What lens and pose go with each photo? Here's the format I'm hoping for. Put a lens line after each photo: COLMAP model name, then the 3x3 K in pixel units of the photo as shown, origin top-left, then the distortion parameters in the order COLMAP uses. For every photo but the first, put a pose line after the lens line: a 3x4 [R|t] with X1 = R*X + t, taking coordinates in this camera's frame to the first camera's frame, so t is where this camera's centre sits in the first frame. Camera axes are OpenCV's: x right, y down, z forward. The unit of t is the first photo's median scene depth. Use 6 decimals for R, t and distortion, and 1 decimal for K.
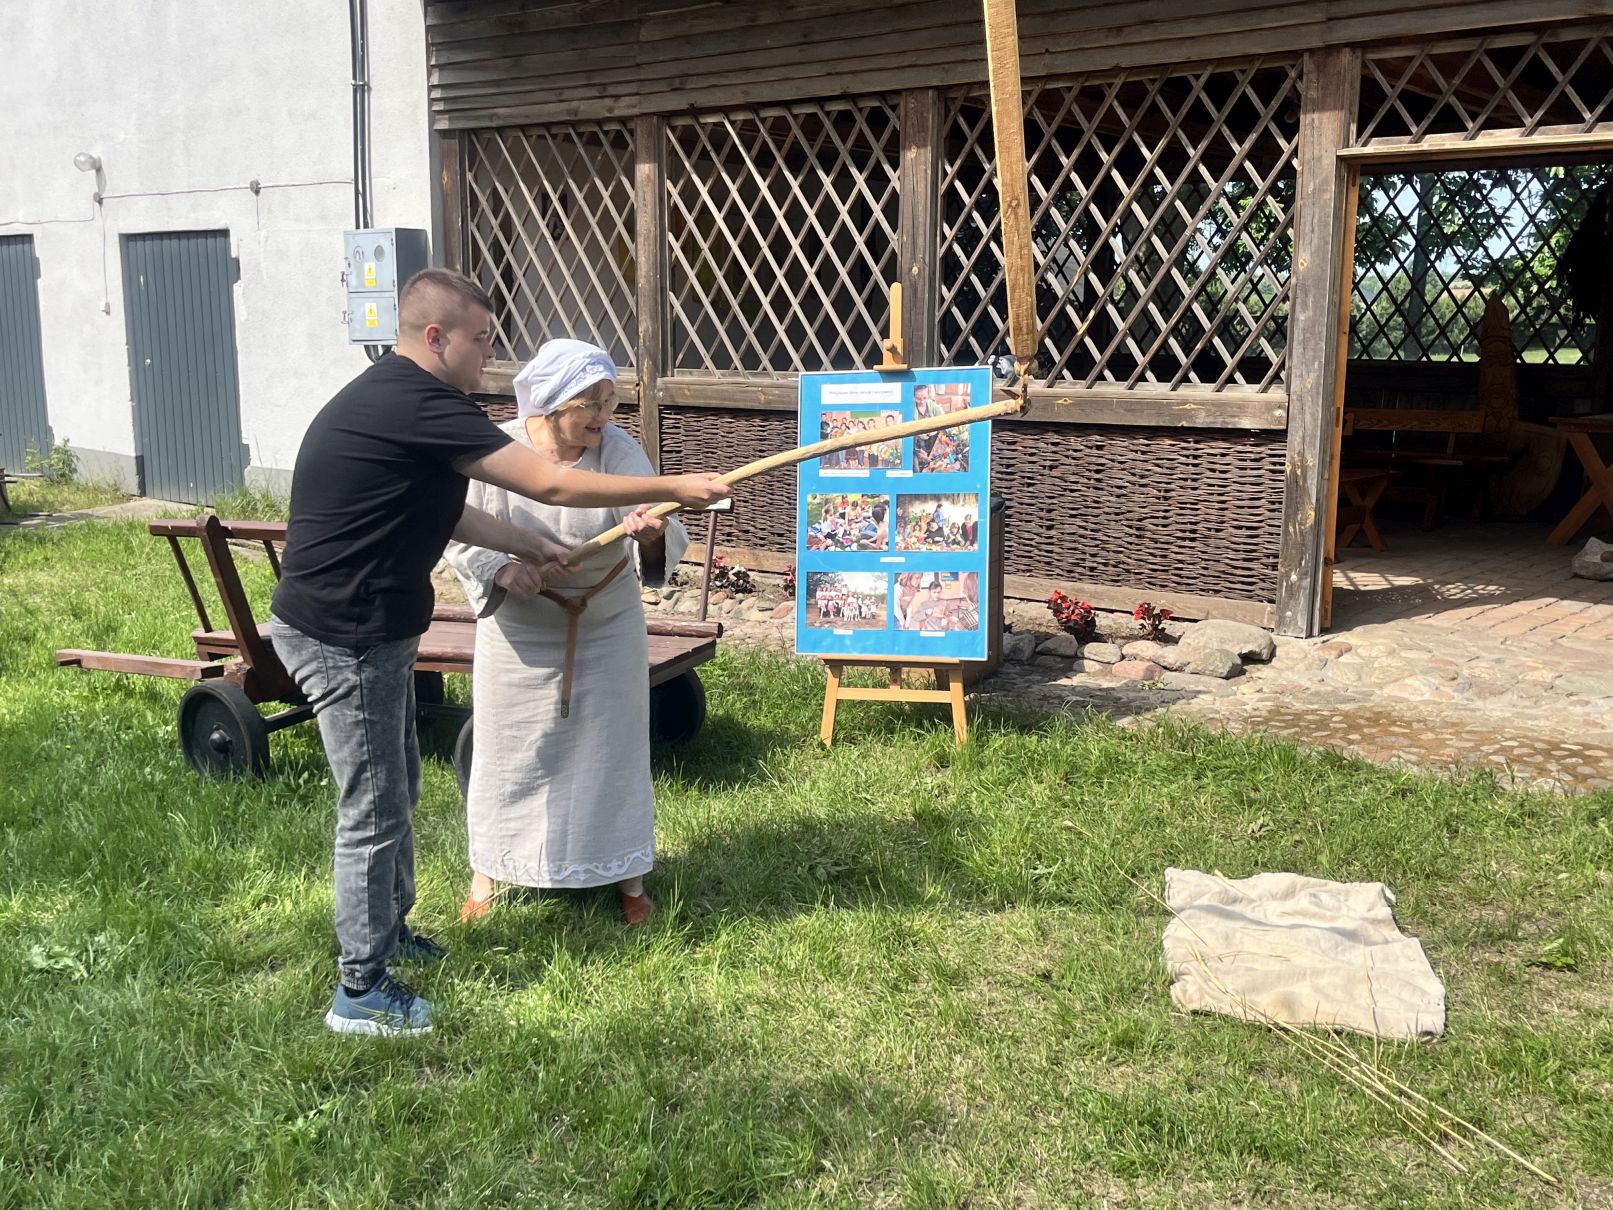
lens RADIAL K [[1652.7, 0, 796.2], [0, 1652.7, 618.4], [0, 0, 1]] dist [0.015432, 0.000000]
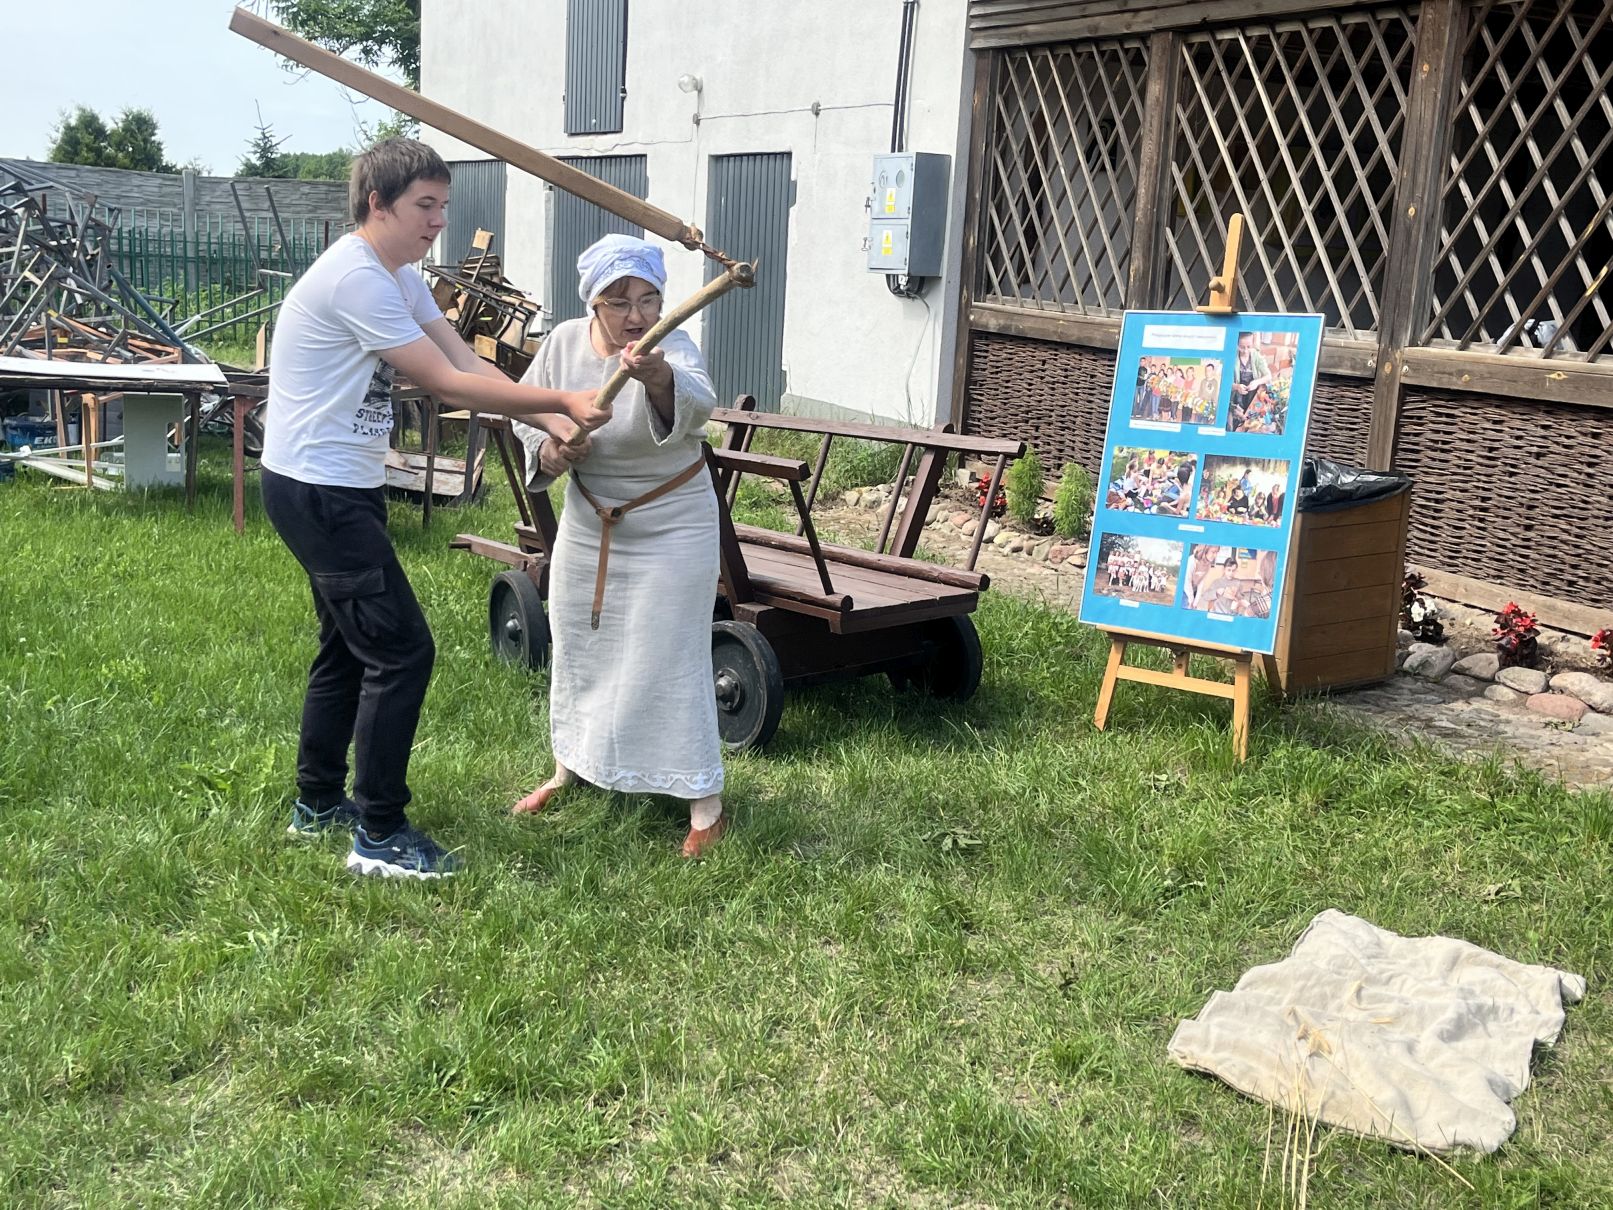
lens RADIAL K [[1816.5, 0, 802.4], [0, 1816.5, 600.8], [0, 0, 1]] dist [0.023482, 0.000000]
pose [[0.907286, 0.125062, -0.401486, 0.211129], [-0.125090, 0.991798, 0.026261, 0.002675], [0.401477, 0.026396, 0.915489, 0.025939]]
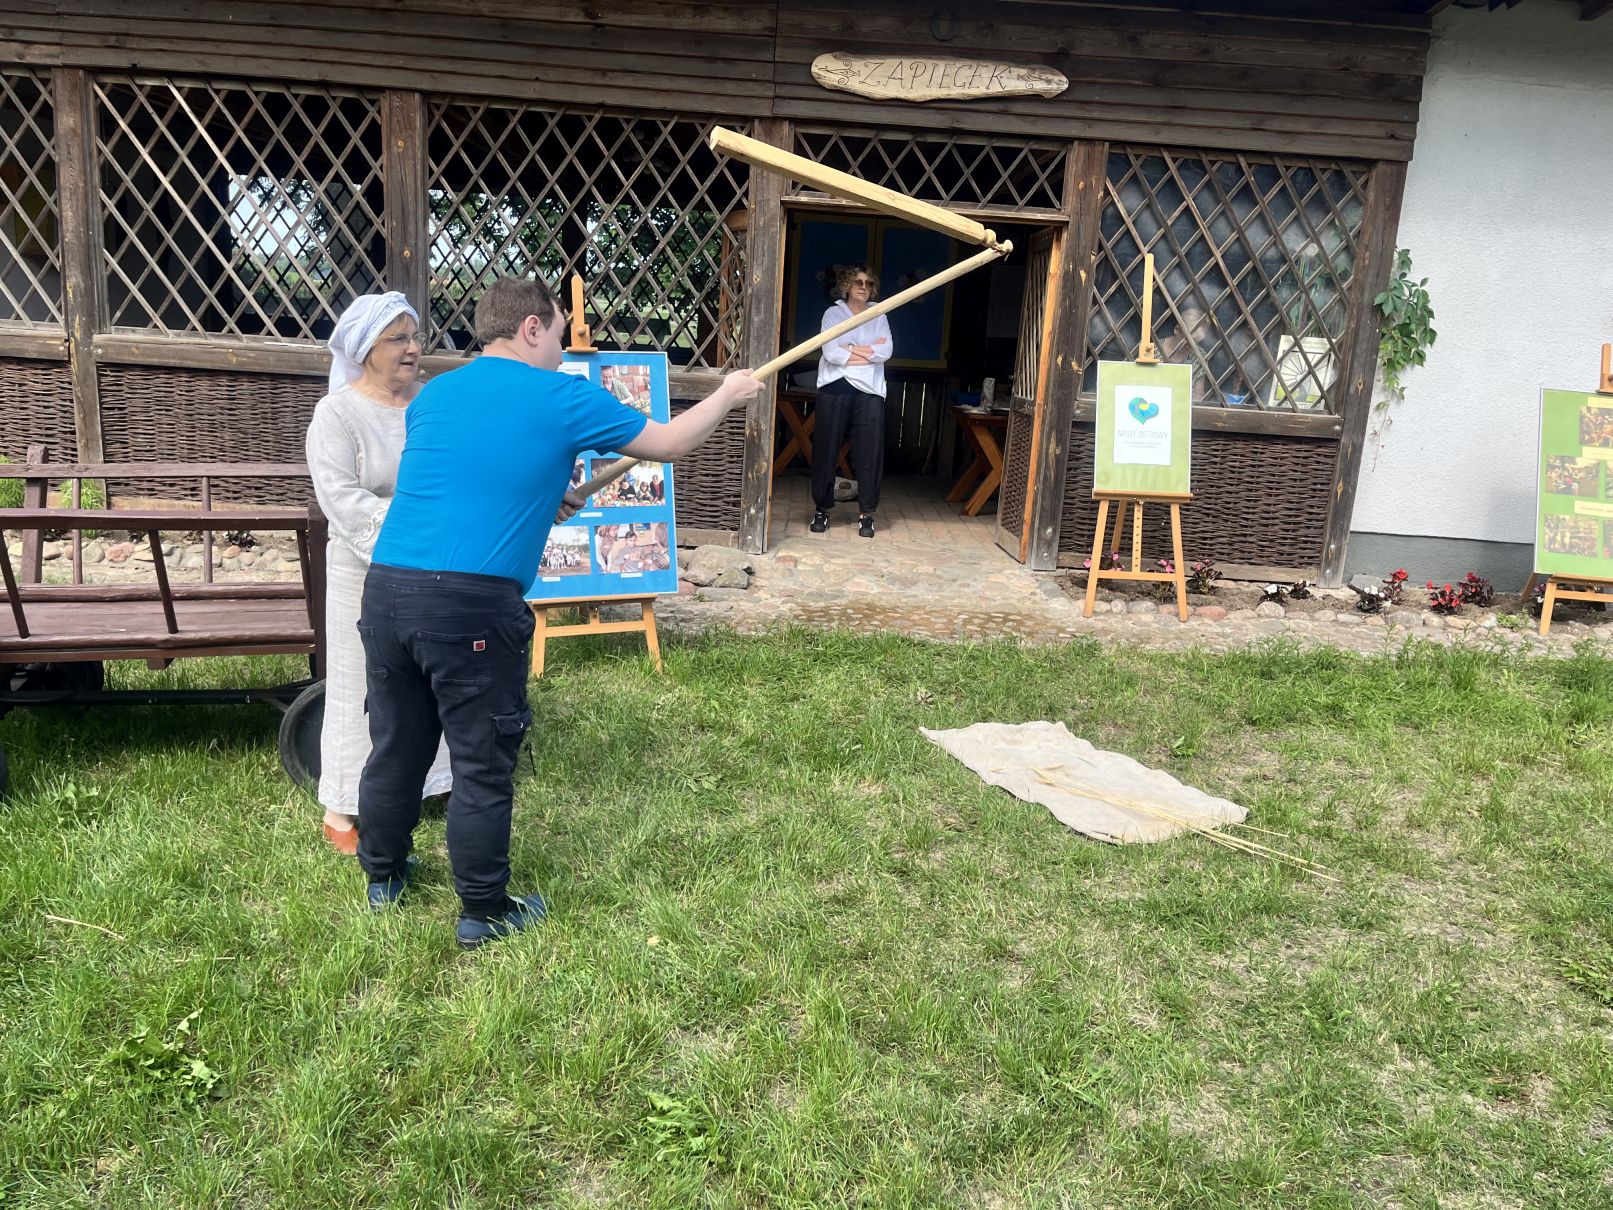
lens RADIAL K [[1222.9, 0, 817.9], [0, 1222.9, 603.9], [0, 0, 1]] dist [0.062540, -0.090439]
pose [[0.767707, -0.093644, 0.633921, -0.303108], [0.051802, 0.995096, 0.084263, -0.030029], [-0.638704, -0.031851, 0.768793, 0.176768]]
